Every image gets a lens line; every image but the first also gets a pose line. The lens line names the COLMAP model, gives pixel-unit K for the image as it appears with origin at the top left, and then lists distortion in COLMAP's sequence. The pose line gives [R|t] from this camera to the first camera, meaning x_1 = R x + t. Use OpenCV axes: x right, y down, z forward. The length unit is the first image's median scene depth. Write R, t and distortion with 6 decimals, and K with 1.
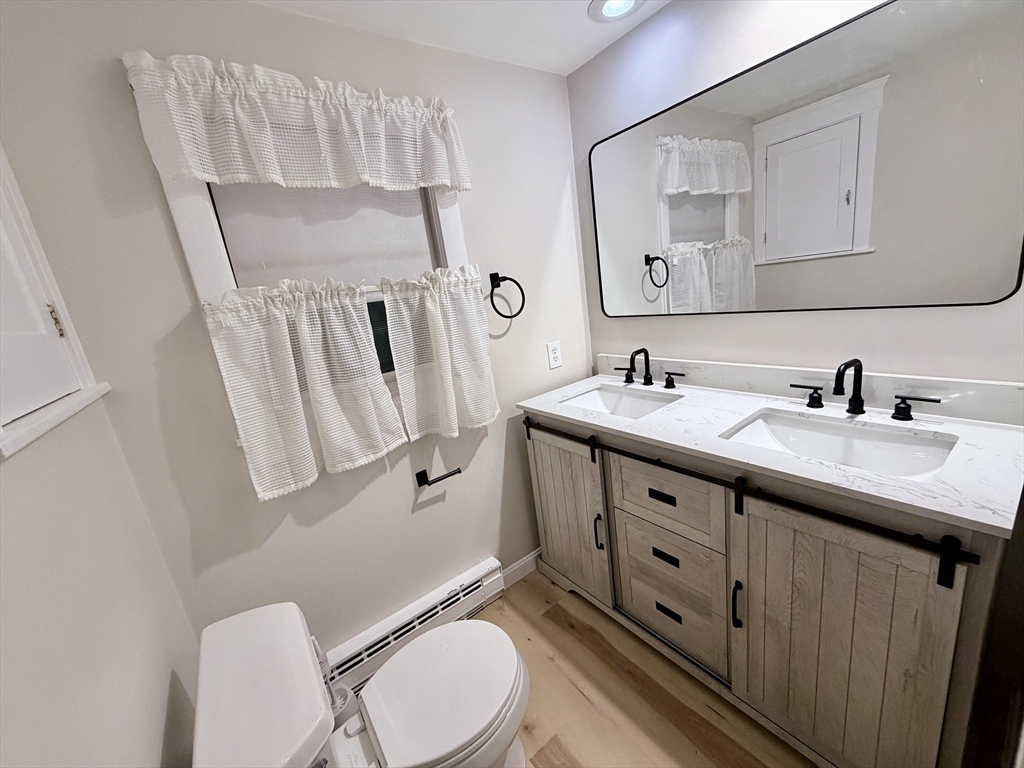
lens RADIAL K [[406.3, 0, 511.5], [0, 406.3, 384.6], [0, 0, 1]] dist [-0.000183, 0.000310]
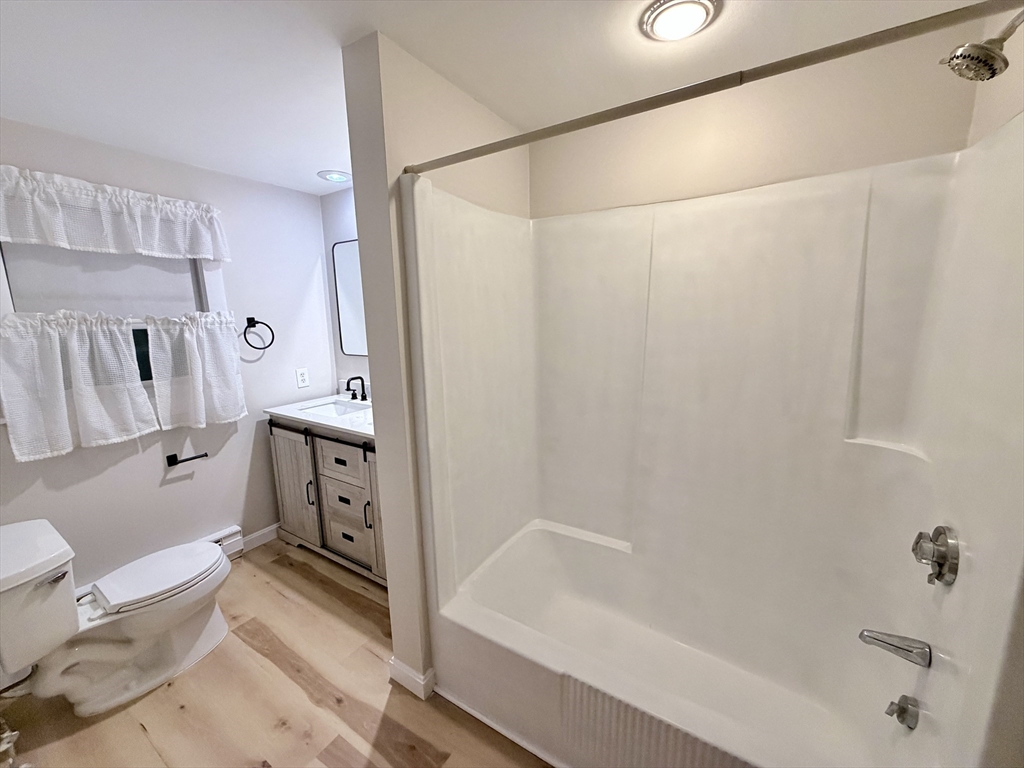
lens RADIAL K [[406.3, 0, 511.0], [0, 406.3, 385.2], [0, 0, 1]] dist [-0.000183, 0.000310]
pose [[0.925311, 0.059567, 0.374502, 0.344411], [-0.026186, 0.995265, -0.093606, 0.090350], [-0.378304, 0.076808, 0.922489, -0.790960]]
